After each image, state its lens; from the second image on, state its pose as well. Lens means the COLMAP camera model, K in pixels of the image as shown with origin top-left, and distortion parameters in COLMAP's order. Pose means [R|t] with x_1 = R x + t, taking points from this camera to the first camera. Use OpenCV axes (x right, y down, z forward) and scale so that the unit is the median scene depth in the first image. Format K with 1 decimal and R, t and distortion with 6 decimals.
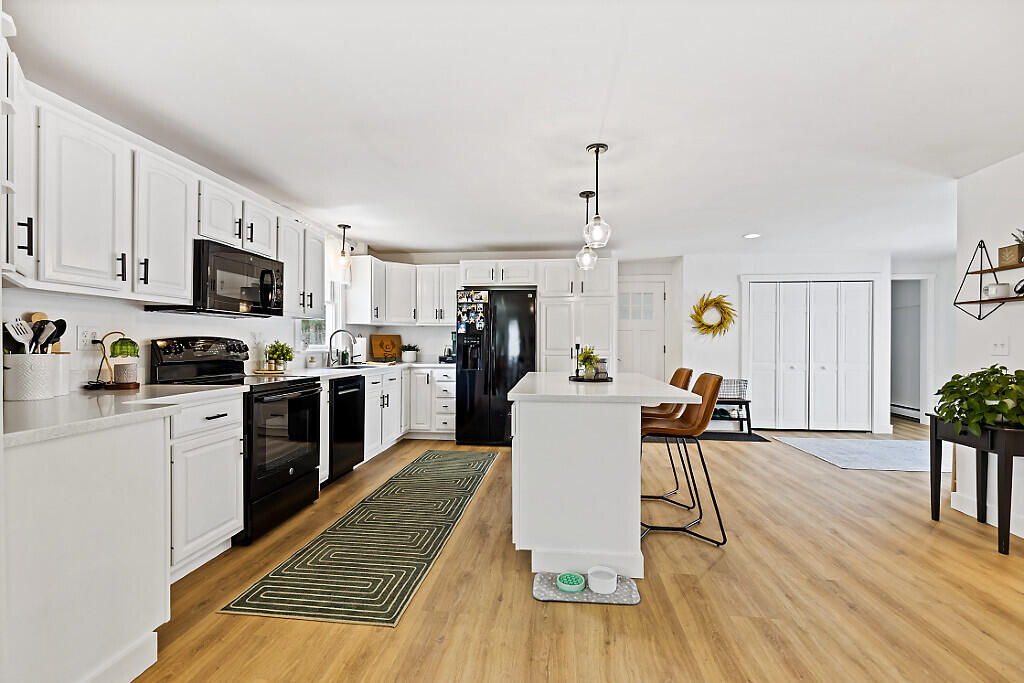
lens RADIAL K [[469.3, 0, 508.3], [0, 469.3, 342.9], [0, 0, 1]] dist [0.001793, 0.000101]
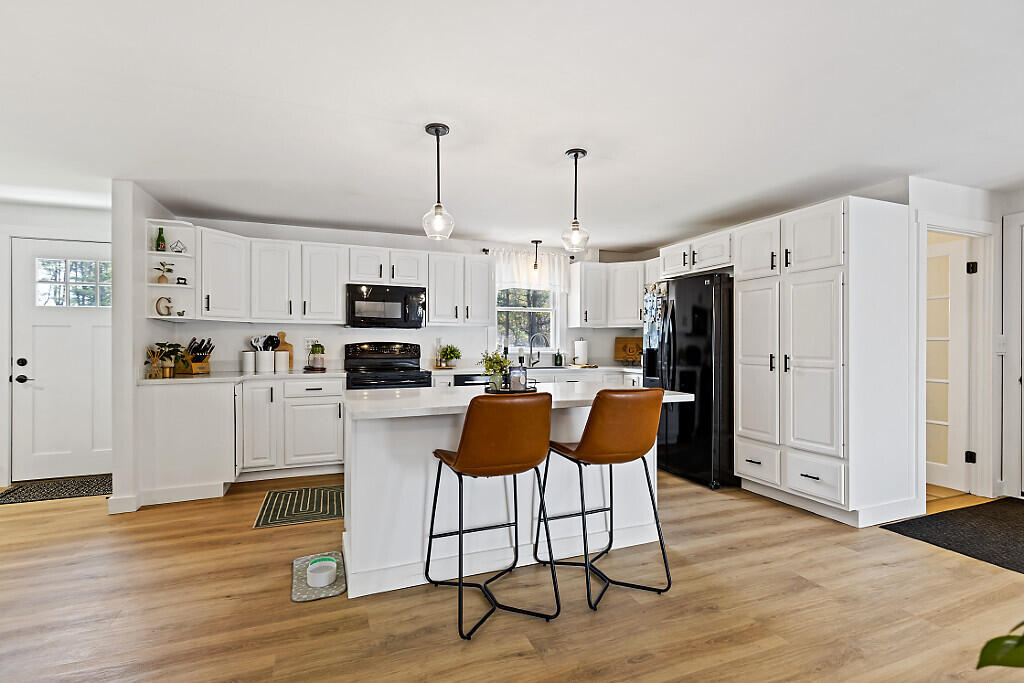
lens RADIAL K [[476.8, 0, 504.9], [0, 476.8, 344.2], [0, 0, 1]] dist [0.000885, -0.000093]
pose [[0.455614, -0.002122, -0.890175, 0.620556], [0.001072, 0.999998, -0.001835, -0.001899], [0.890177, -0.000118, 0.455615, 0.410055]]
